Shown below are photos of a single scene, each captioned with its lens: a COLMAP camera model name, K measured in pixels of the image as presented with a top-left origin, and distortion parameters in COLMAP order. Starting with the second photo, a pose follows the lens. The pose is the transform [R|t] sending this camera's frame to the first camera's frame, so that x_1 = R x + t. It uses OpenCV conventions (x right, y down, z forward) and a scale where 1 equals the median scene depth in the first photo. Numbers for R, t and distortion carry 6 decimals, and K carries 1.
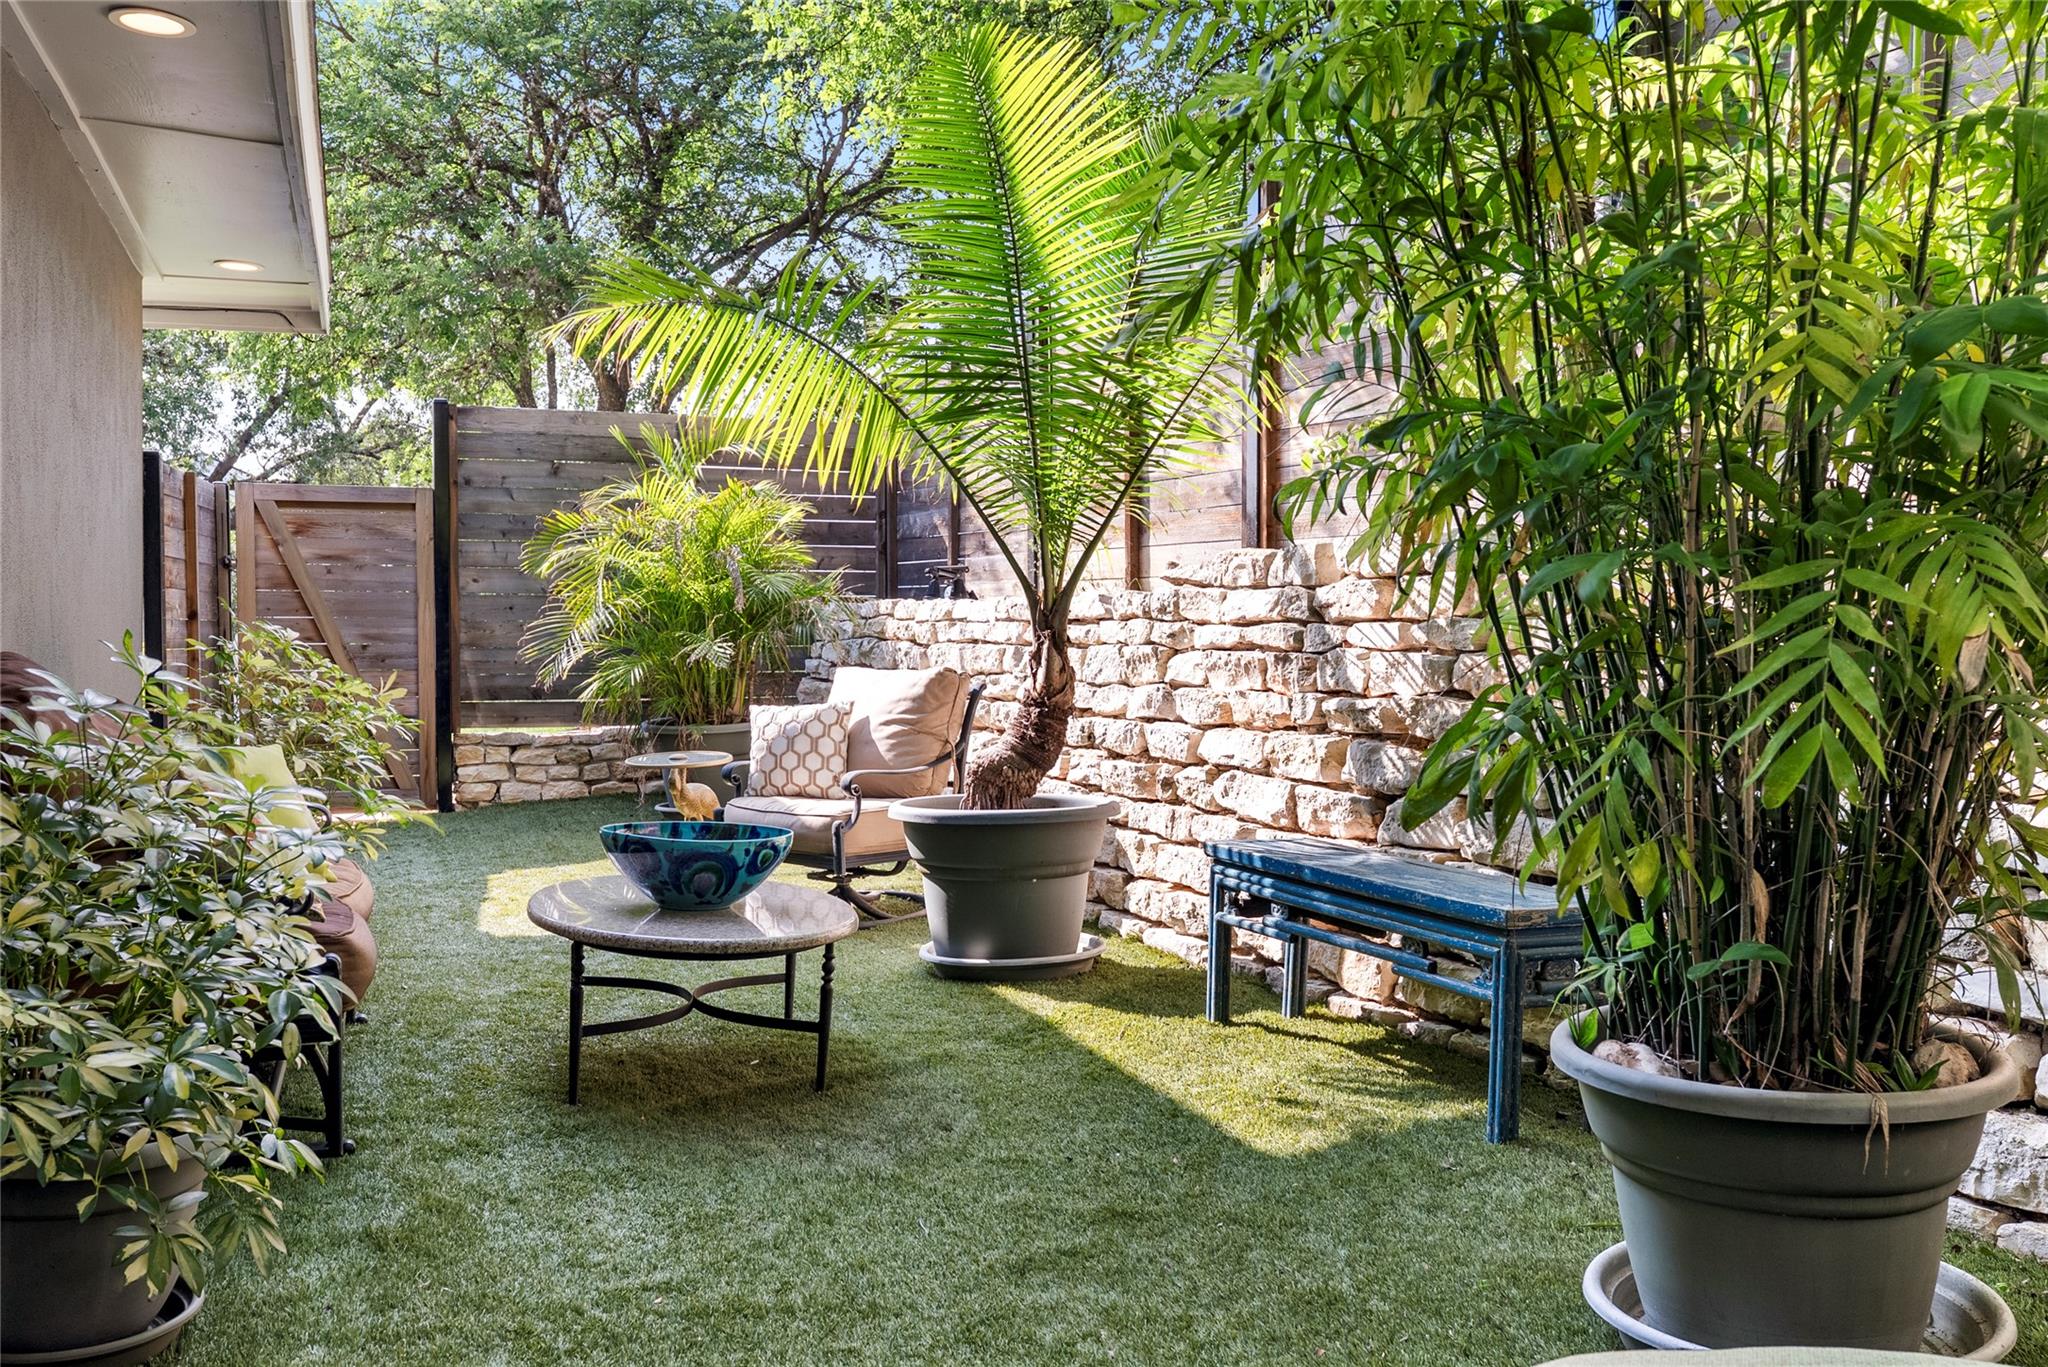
lens RADIAL K [[1949.7, 0, 1024.0], [0, 1949.7, 627.7], [0, 0, 1]] dist [0.011784, 0.009216]
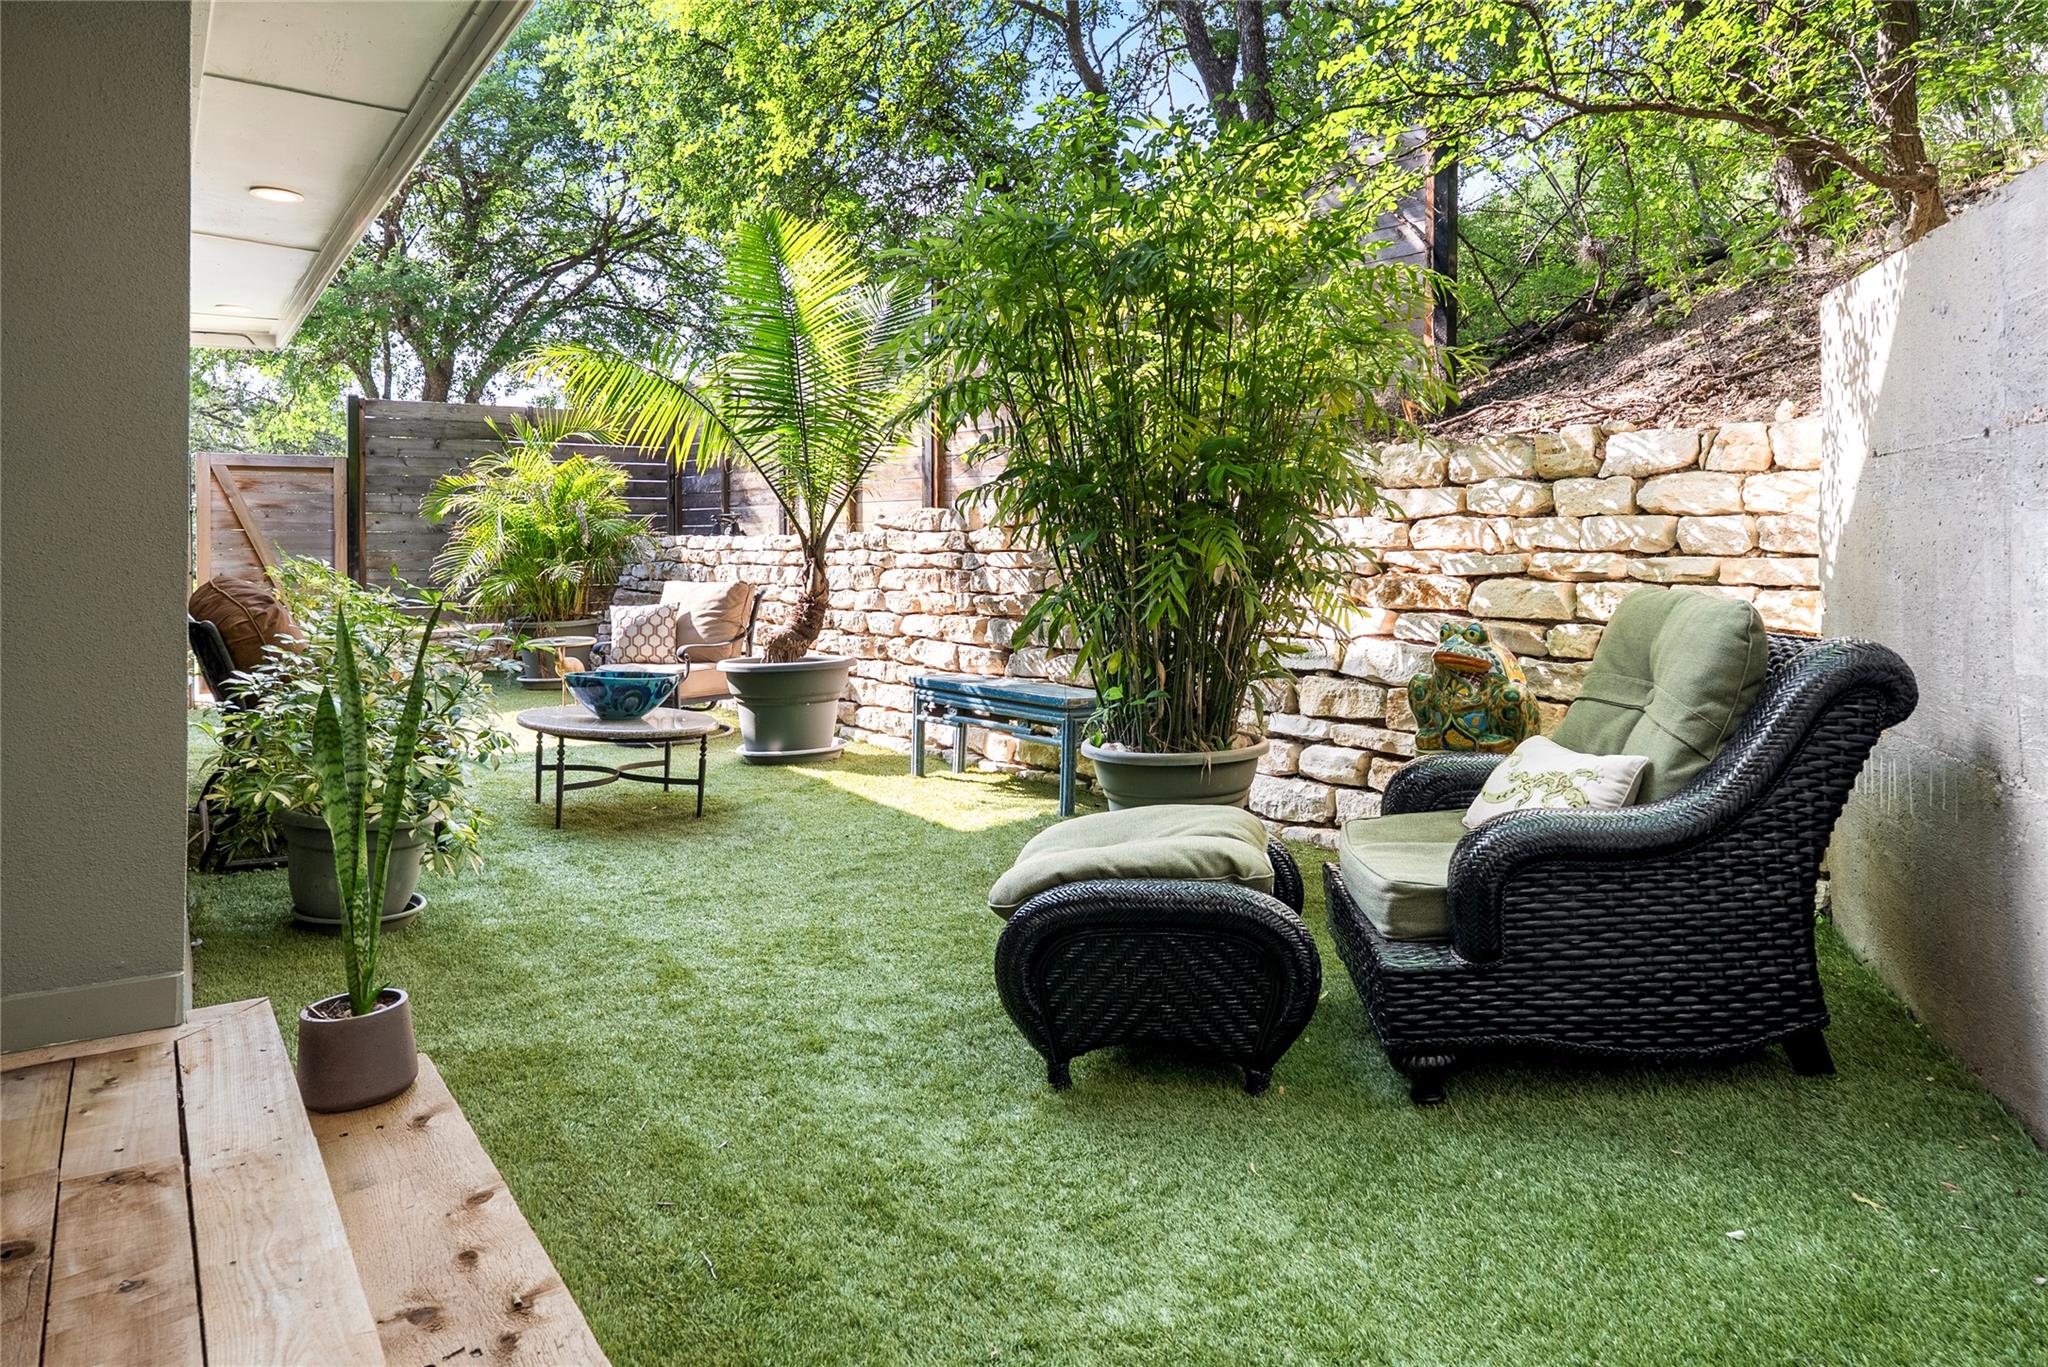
lens RADIAL K [[1350.6, 0, 1024.0], [0, 1350.6, 683.5], [0, 0, 1]] dist [-0.002911, -0.000537]
pose [[0.981379, -0.023833, 0.190597, -0.032804], [0.005183, 0.995197, 0.097756, -0.003469], [-0.192011, -0.094948, 0.976789, -0.185847]]
